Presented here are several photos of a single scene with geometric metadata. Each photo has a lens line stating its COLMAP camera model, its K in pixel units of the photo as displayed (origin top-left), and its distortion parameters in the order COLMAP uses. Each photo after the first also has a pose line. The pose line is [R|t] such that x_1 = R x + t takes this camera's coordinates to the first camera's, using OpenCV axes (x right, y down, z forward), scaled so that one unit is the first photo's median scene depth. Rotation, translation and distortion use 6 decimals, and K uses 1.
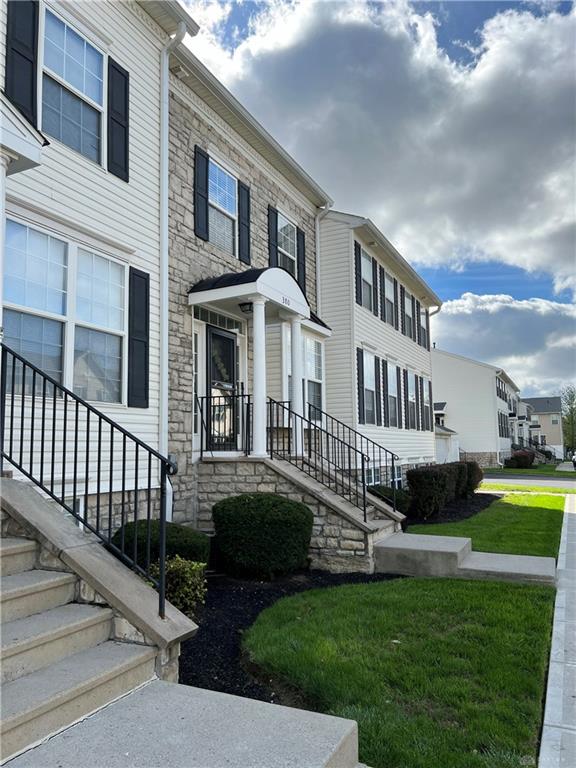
lens RADIAL K [[577.6, 0, 284.3], [0, 577.6, 384.7], [0, 0, 1]] dist [0.066130, -0.077430]
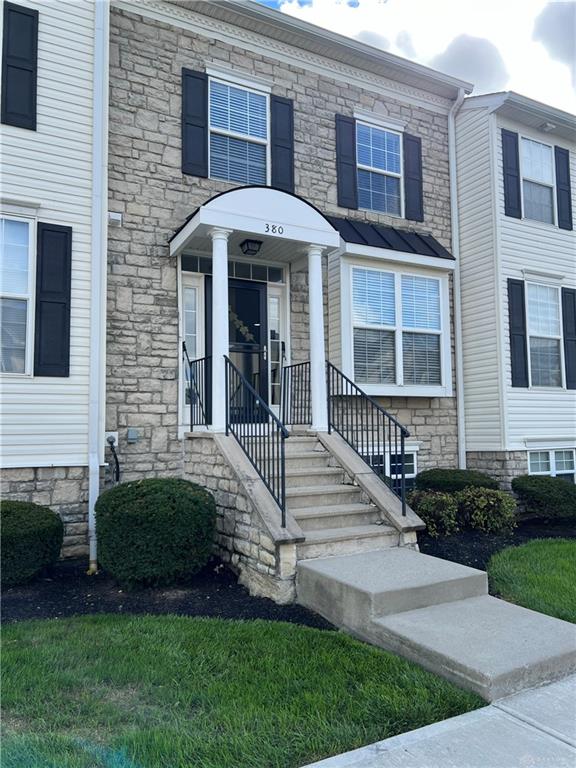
lens RADIAL K [[574.5, 0, 286.9], [0, 574.5, 380.4], [0, 0, 1]] dist [0.045220, -0.044798]
pose [[0.811980, -0.048230, -0.581689, 0.496767], [0.067250, 0.997674, 0.011153, 0.052446], [0.579798, -0.048175, 0.813335, 0.420299]]
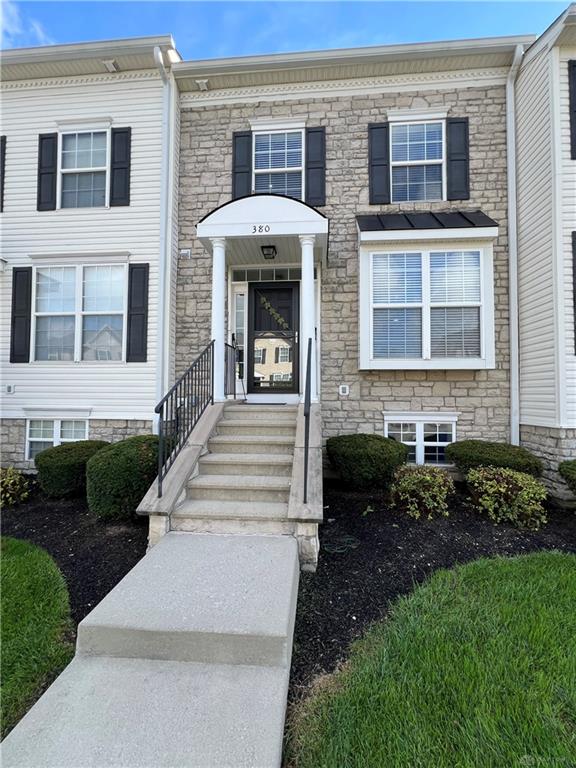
lens RADIAL K [[306.9, 0, 290.2], [0, 306.9, 382.0], [0, 0, 1]] dist [-0.003713, 0.000815]
pose [[0.368314, -0.017990, -0.929527, 0.503287], [0.094910, 0.995317, 0.018343, 0.095091], [0.924844, -0.094977, 0.368297, 0.931966]]
